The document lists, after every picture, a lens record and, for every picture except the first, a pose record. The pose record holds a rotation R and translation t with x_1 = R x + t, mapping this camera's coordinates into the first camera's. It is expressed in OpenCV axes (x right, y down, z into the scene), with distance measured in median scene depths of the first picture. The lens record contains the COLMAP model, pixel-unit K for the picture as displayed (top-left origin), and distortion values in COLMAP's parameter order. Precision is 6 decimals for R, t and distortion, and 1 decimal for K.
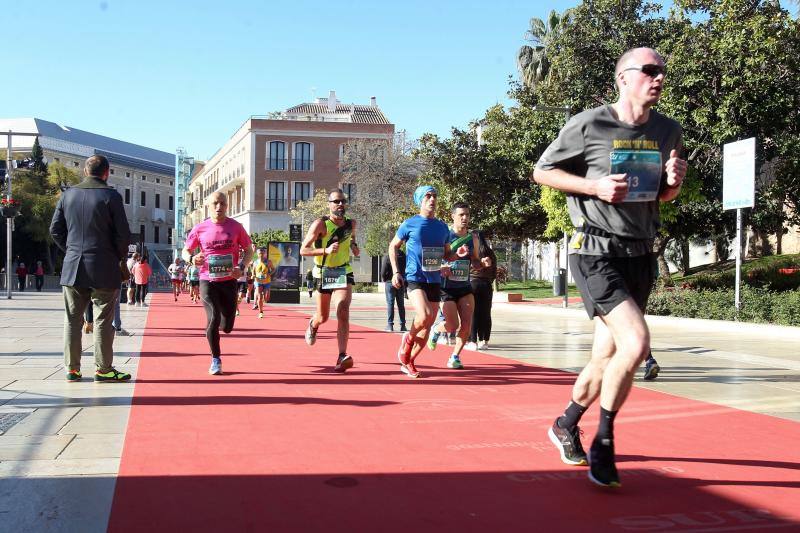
lens RADIAL K [[902.5, 0, 400.6], [0, 902.5, 258.9], [0, 0, 1]] dist [-0.015711, 0.045513]
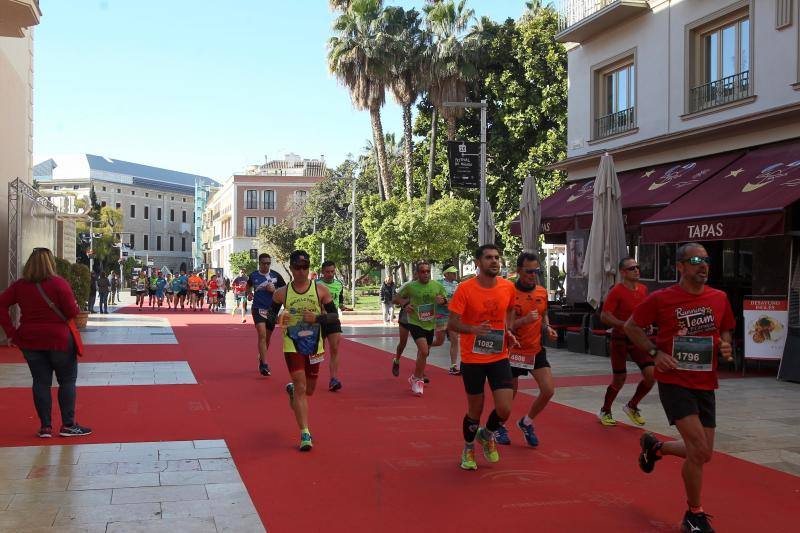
lens RADIAL K [[1360.7, 0, 432.8], [0, 1360.7, 251.0], [0, 0, 1]] dist [0.102626, -0.127030]
pose [[0.993060, -0.006570, -0.117426, 0.441698], [0.007679, 0.999930, 0.008997, -0.050258], [0.117359, -0.009836, 0.993041, -1.248327]]
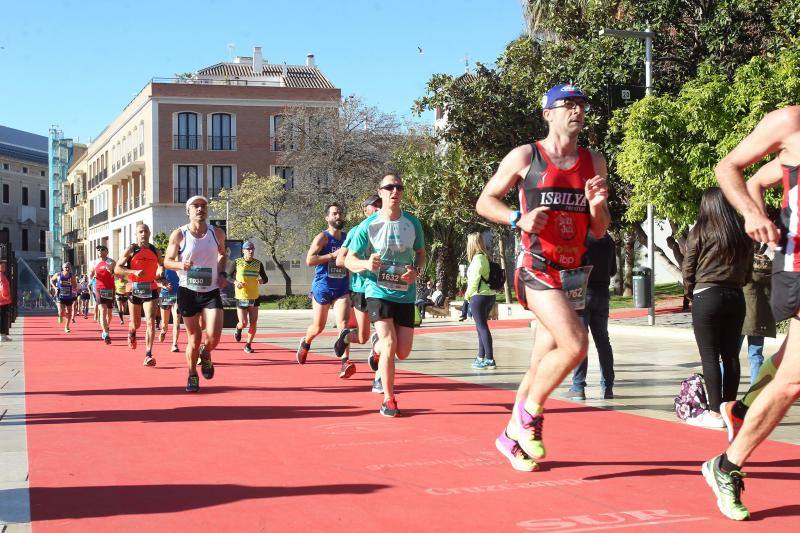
lens RADIAL K [[1058.2, 0, 403.0], [0, 1058.2, 254.2], [0, 0, 1]] dist [0.007041, 0.097826]
pose [[0.996569, -0.021265, 0.079986, -0.031096], [0.022071, 0.999714, -0.009207, 0.001587], [-0.079767, 0.010940, 0.996753, 0.101877]]
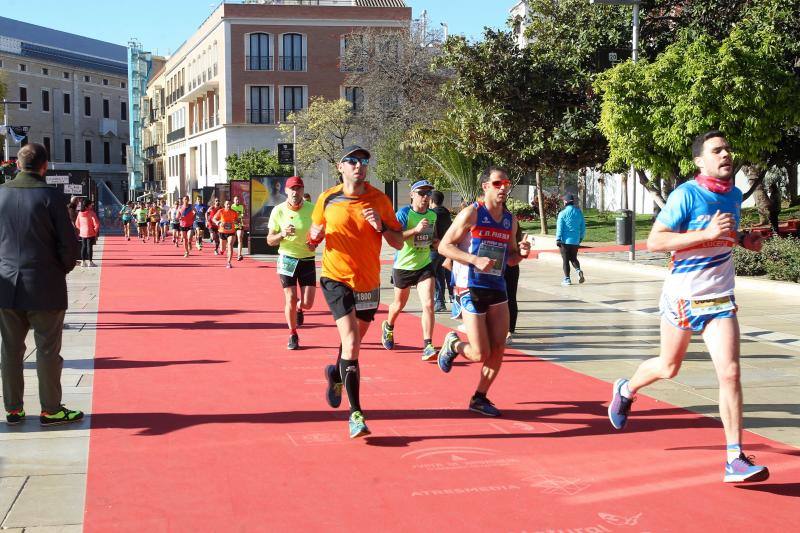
lens RADIAL K [[1167.9, 0, 400.0], [0, 1167.9, 266.5], [0, 0, 1]] dist [0.019195, 0.111396]
pose [[0.999692, -0.013138, -0.021077, 0.001482], [0.014813, 0.996570, 0.081418, -0.012020], [0.019935, -0.081705, 0.996457, -0.005655]]
